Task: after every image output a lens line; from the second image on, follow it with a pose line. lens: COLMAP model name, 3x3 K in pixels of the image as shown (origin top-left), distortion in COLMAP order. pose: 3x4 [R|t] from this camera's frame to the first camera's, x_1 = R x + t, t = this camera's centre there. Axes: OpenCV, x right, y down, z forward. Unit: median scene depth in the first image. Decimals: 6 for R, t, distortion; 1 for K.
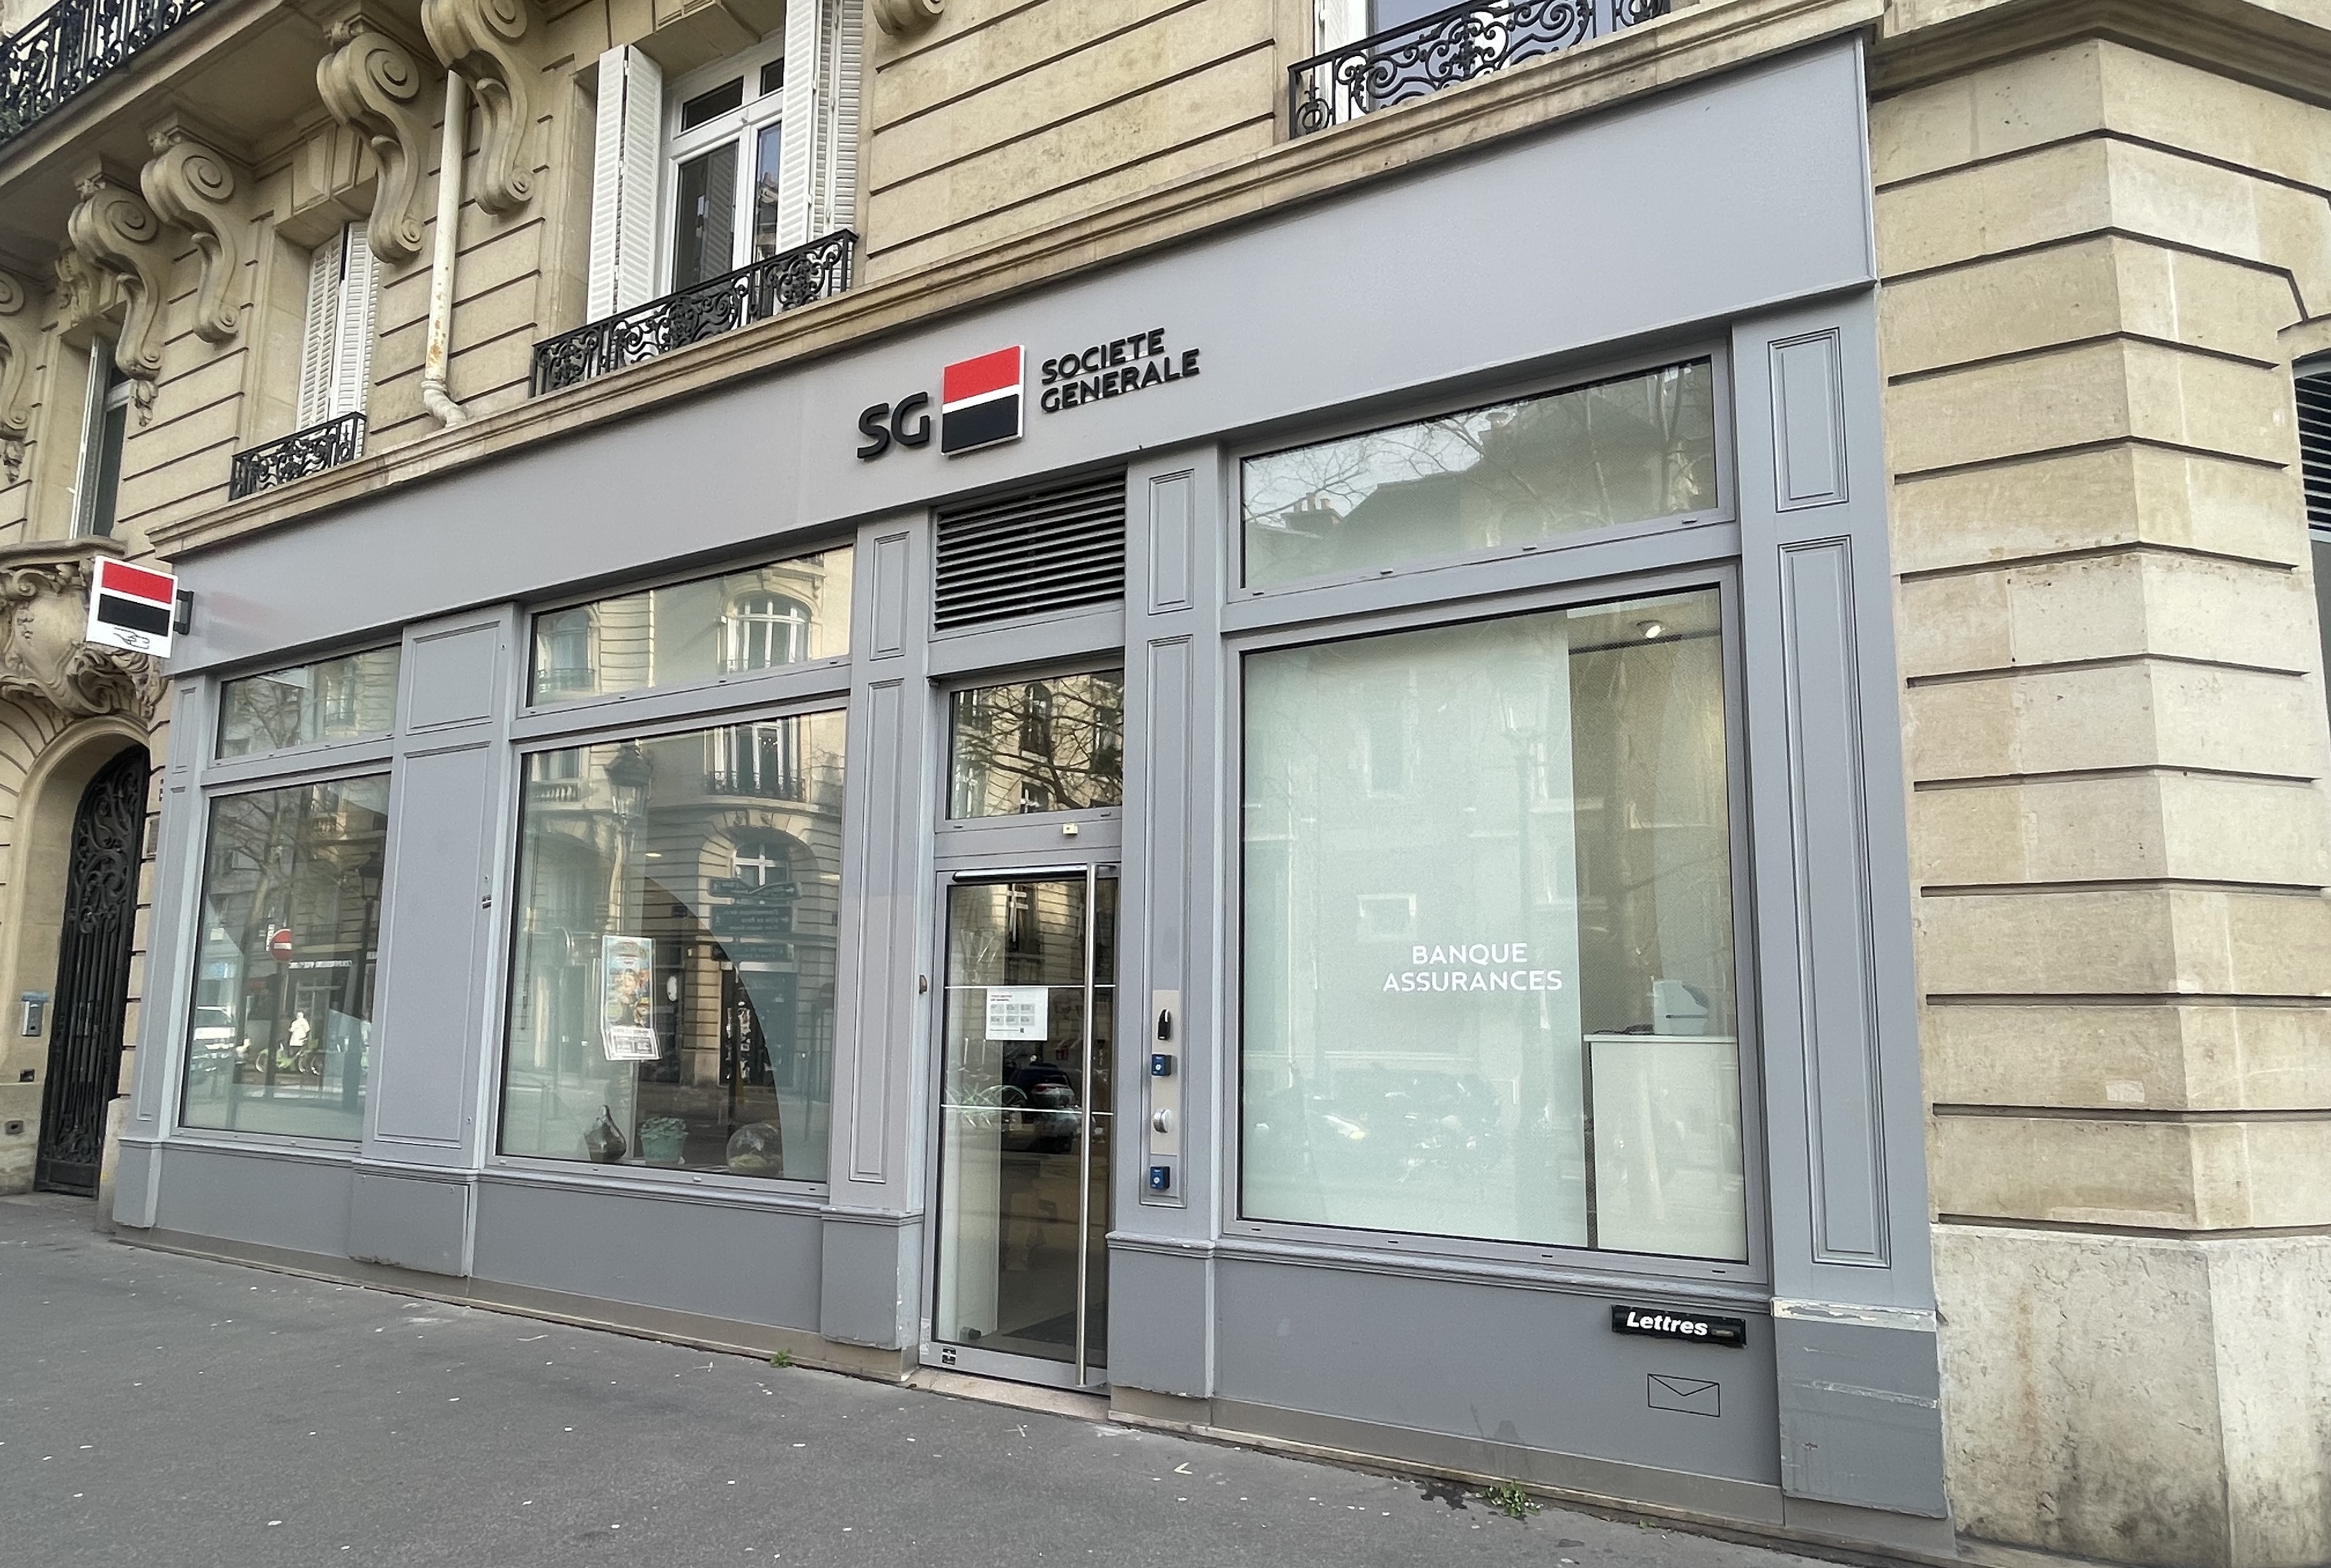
lens RADIAL K [[1320.2, 0, 1085.9], [0, 1320.2, 871.4], [0, 0, 1]] dist [-0.019471, 0.012665]
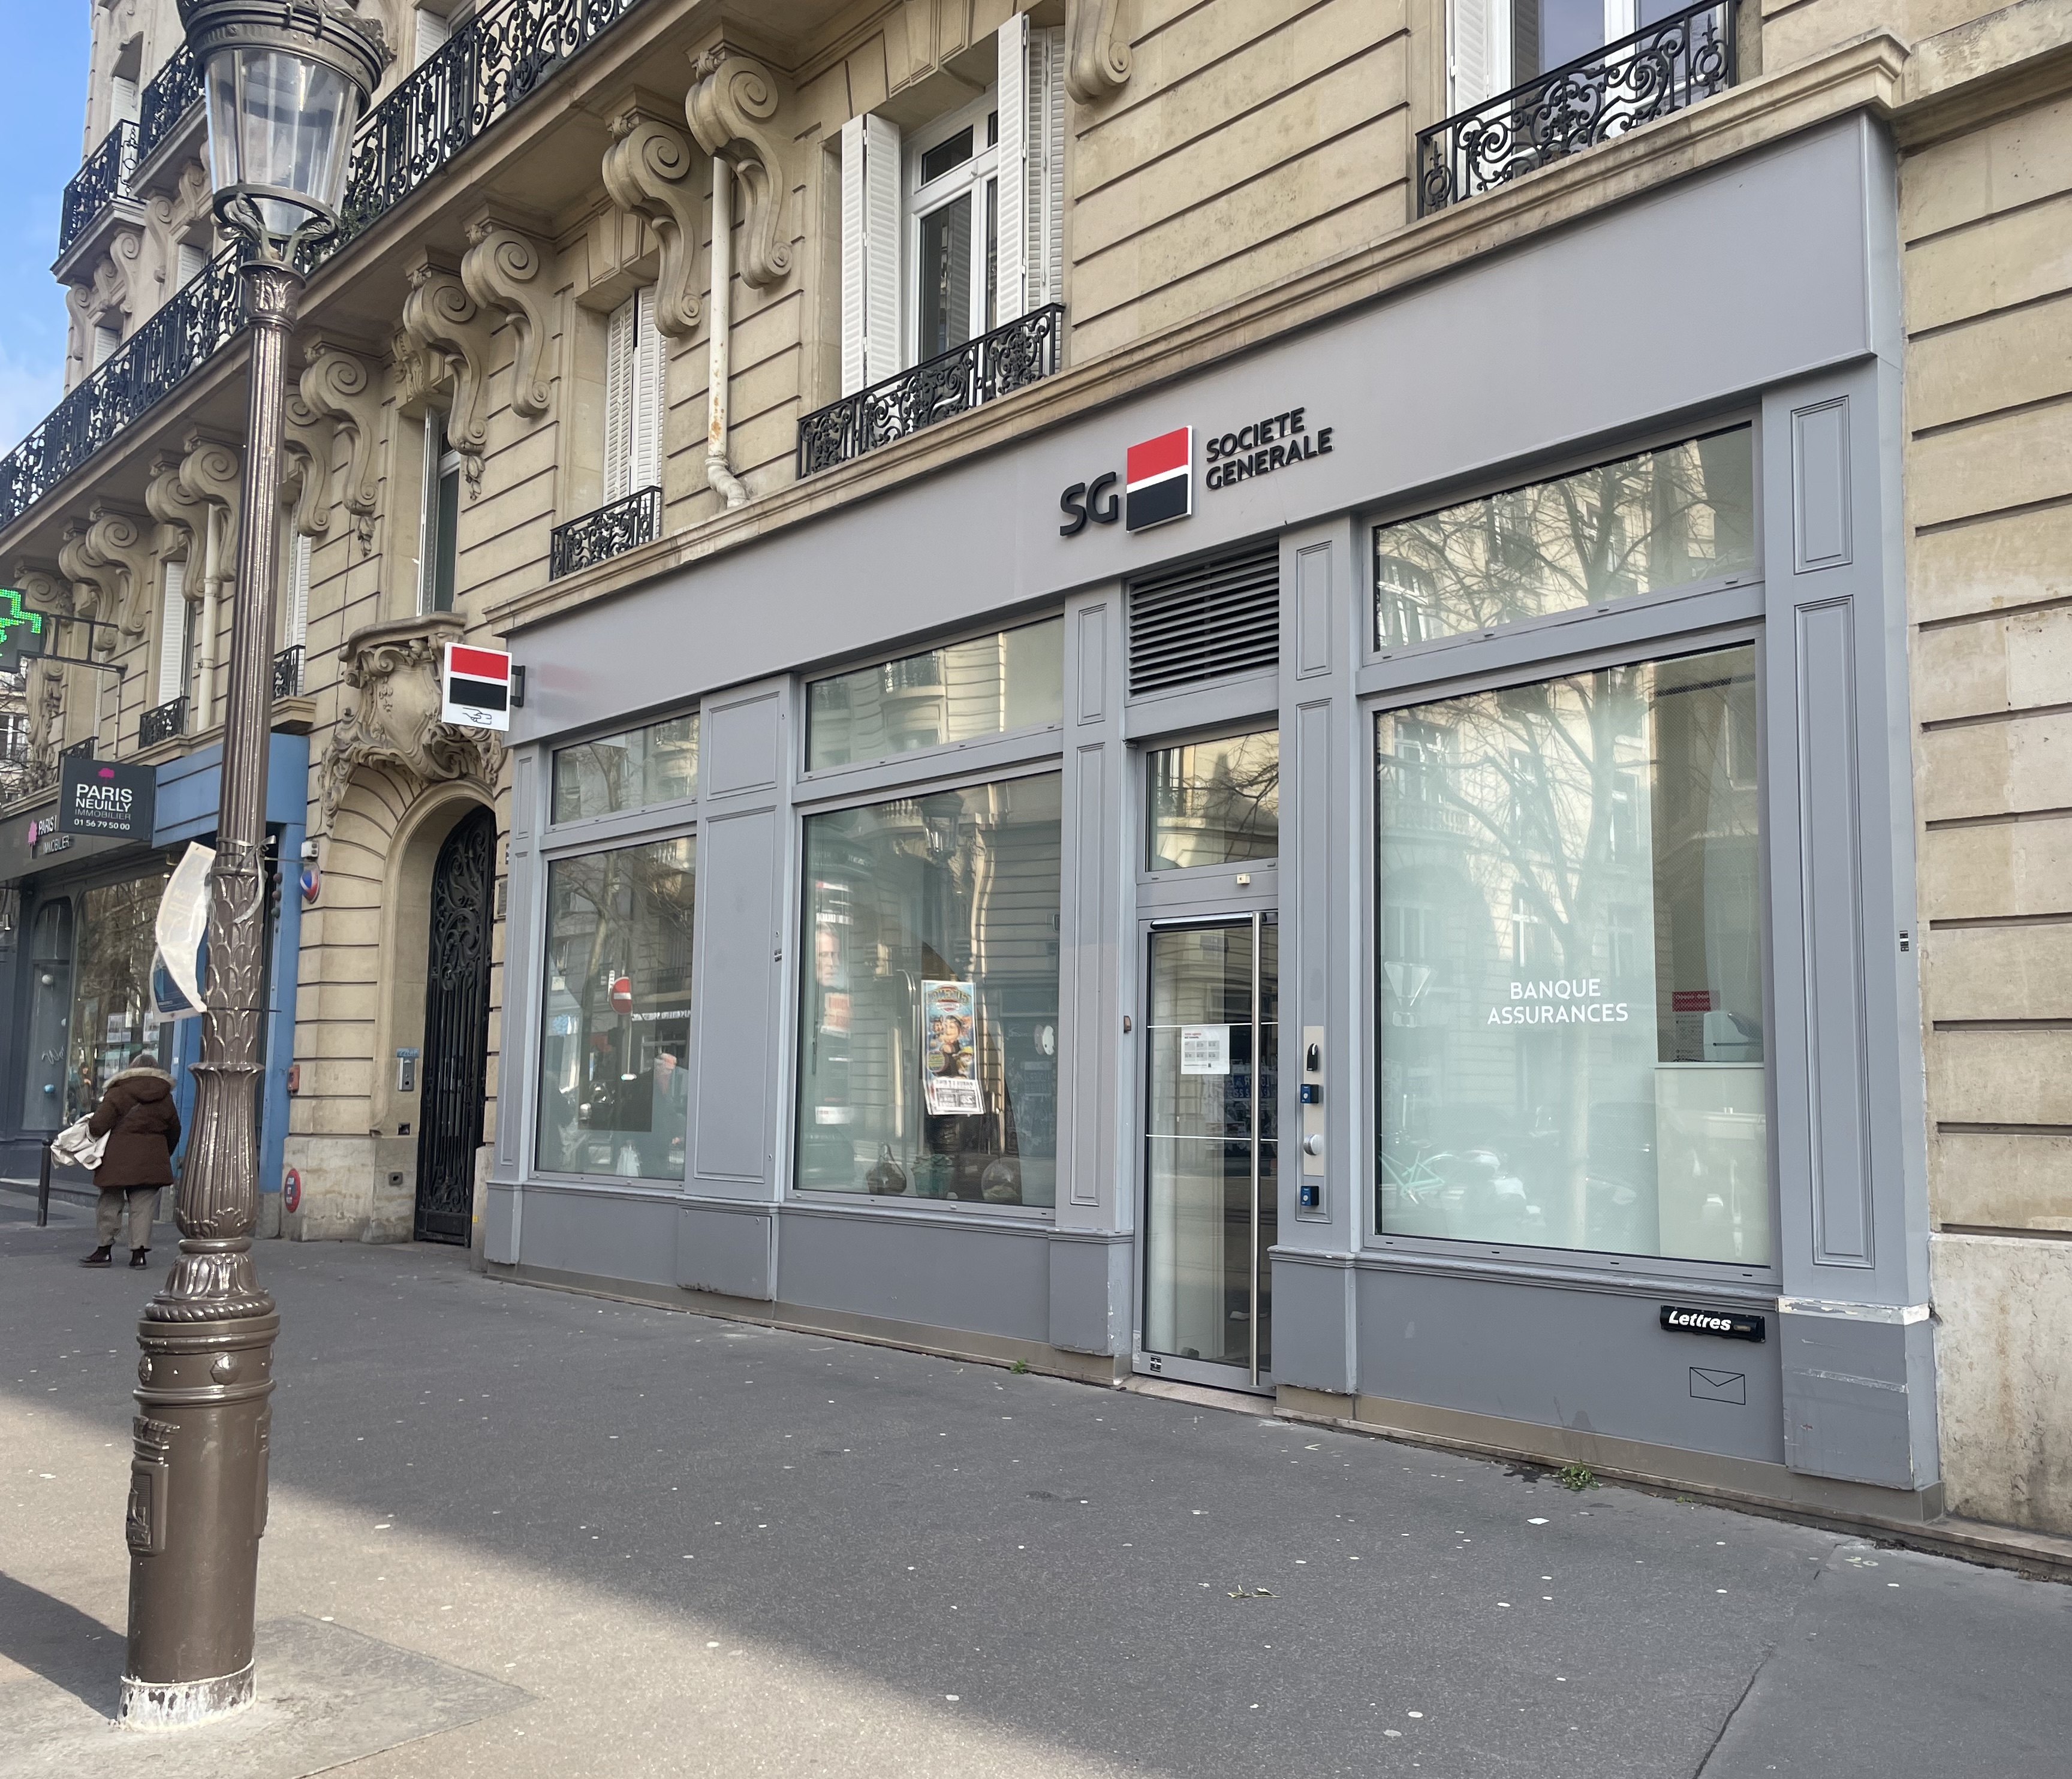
lens RADIAL K [[1840.7, 0, 1039.4], [0, 1840.7, 891.0], [0, 0, 1]] dist [0.070302, -0.040182]
pose [[0.945793, -0.038459, -0.322486, 0.301943], [0.041692, 0.999126, 0.003122, -0.032313], [0.322084, -0.016398, 0.946569, -0.459383]]
